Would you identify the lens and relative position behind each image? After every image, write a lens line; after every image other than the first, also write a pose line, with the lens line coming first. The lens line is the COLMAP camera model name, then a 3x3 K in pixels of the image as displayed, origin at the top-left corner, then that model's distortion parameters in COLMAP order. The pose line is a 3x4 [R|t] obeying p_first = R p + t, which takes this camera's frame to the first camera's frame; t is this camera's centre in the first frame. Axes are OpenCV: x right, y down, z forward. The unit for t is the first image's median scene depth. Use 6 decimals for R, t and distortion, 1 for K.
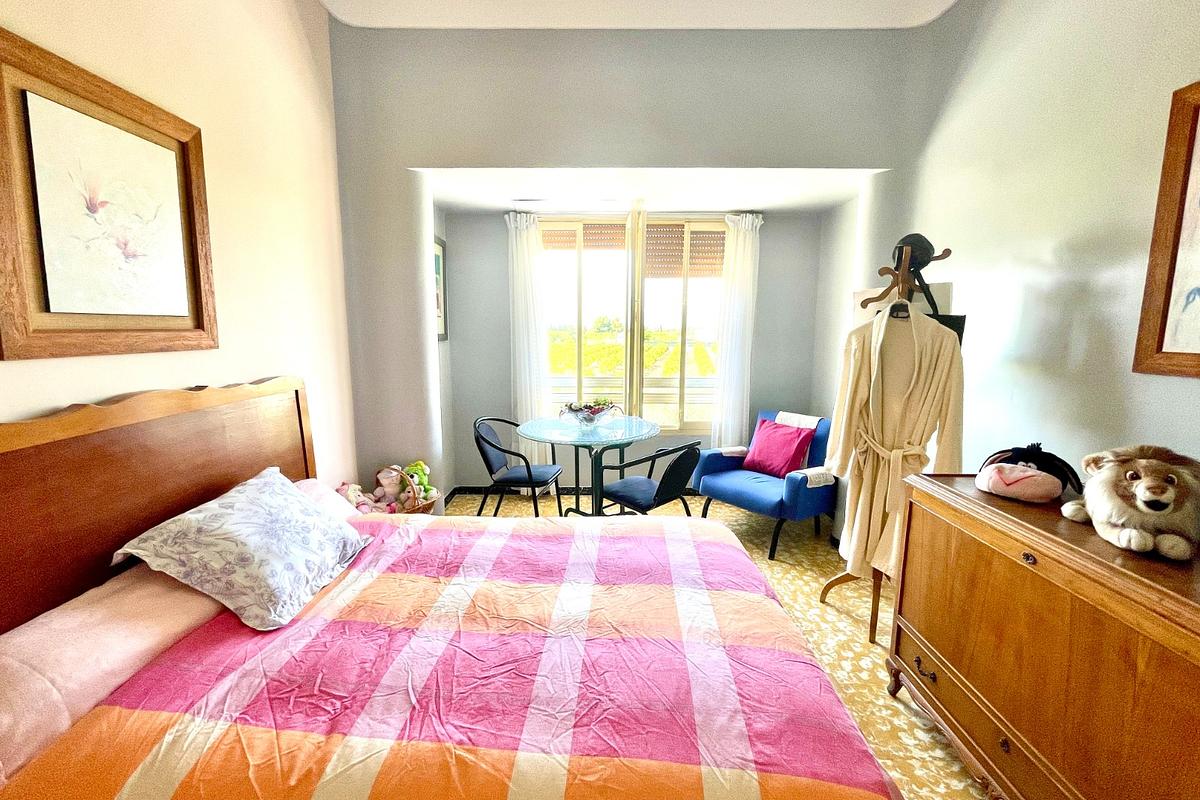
lens RADIAL K [[486.6, 0, 595.2], [0, 486.6, 399.0], [0, 0, 1]] dist [0.002257, 0.000246]
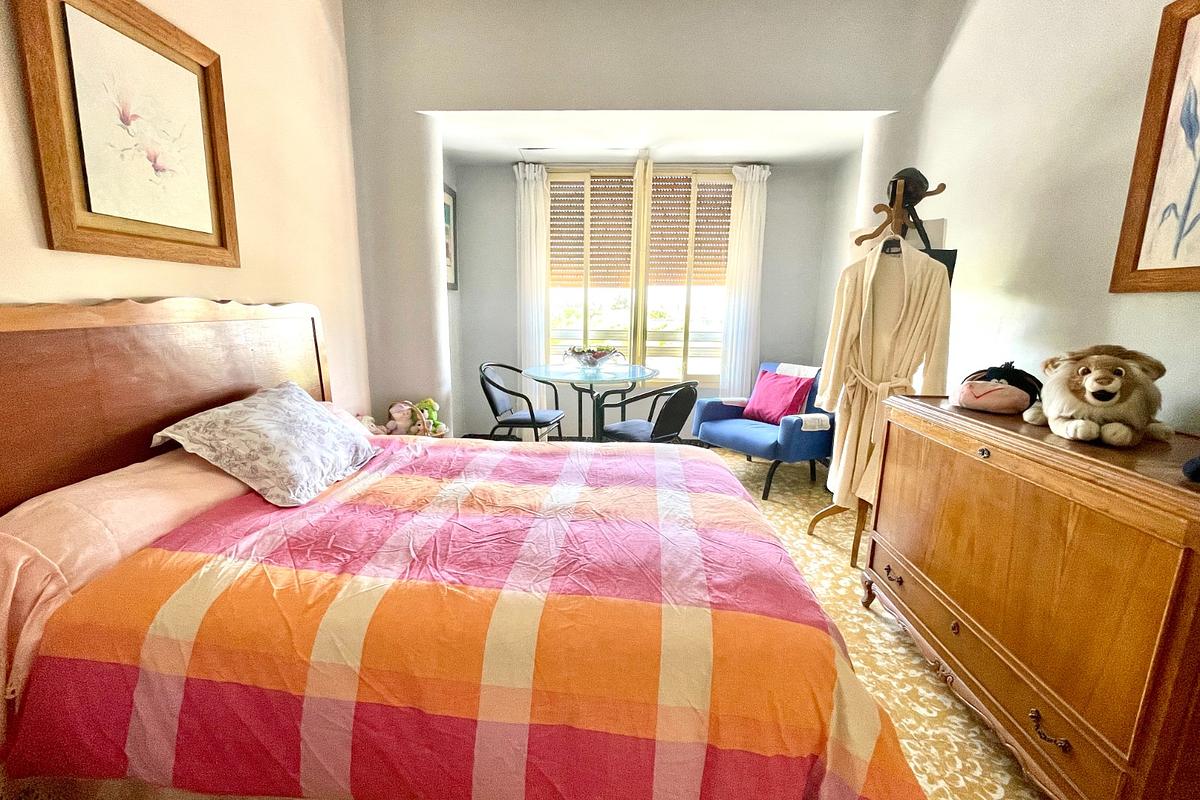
lens RADIAL K [[484.8, 0, 594.1], [0, 484.8, 398.5], [0, 0, 1]] dist [-0.006426, 0.003264]
pose [[0.999396, 0.015299, -0.031193, 0.051171], [-0.013785, 0.998744, 0.048163, 0.132752], [0.031891, -0.047704, 0.998352, -0.062764]]
